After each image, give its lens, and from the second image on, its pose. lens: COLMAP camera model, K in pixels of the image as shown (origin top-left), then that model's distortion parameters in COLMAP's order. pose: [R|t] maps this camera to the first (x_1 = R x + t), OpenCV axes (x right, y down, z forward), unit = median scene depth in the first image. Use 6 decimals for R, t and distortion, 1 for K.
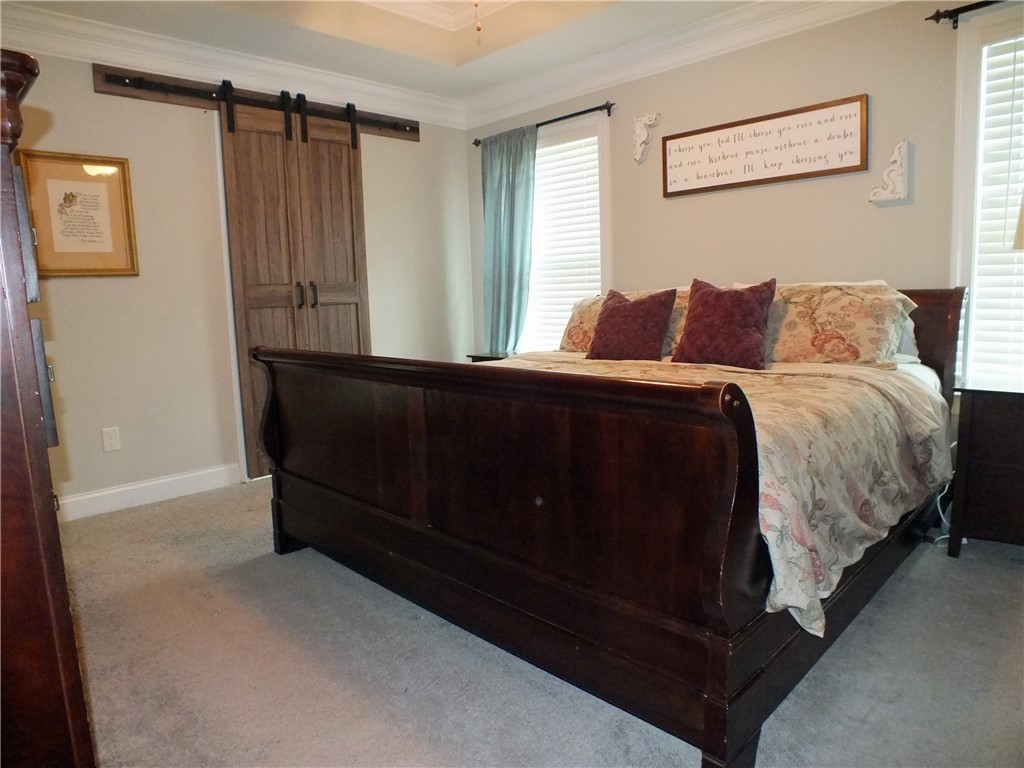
lens RADIAL K [[655.0, 0, 511.7], [0, 655.0, 385.8], [0, 0, 1]] dist [-0.073878, 0.029257]
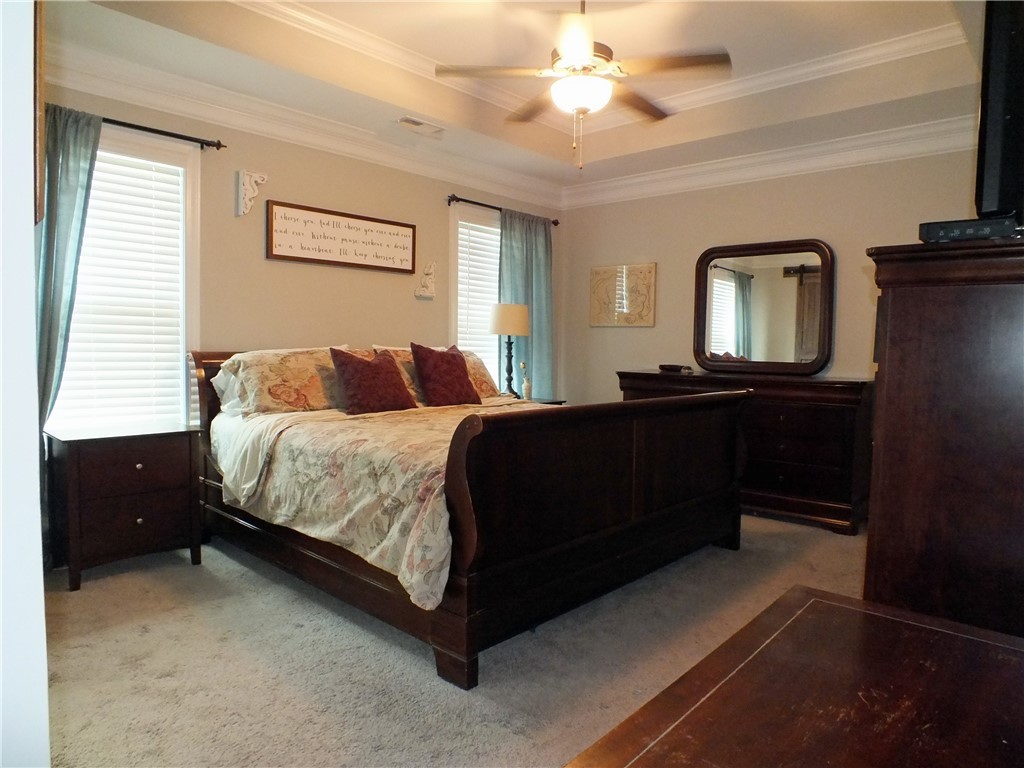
lens RADIAL K [[655.0, 0, 511.5], [0, 655.0, 381.6], [0, 0, 1]] dist [-0.073878, 0.029257]
pose [[-0.057865, -0.025489, 0.997999, -0.822969], [0.125996, 0.991494, 0.032628, -0.085757], [-0.990342, 0.127632, -0.054161, 0.719963]]
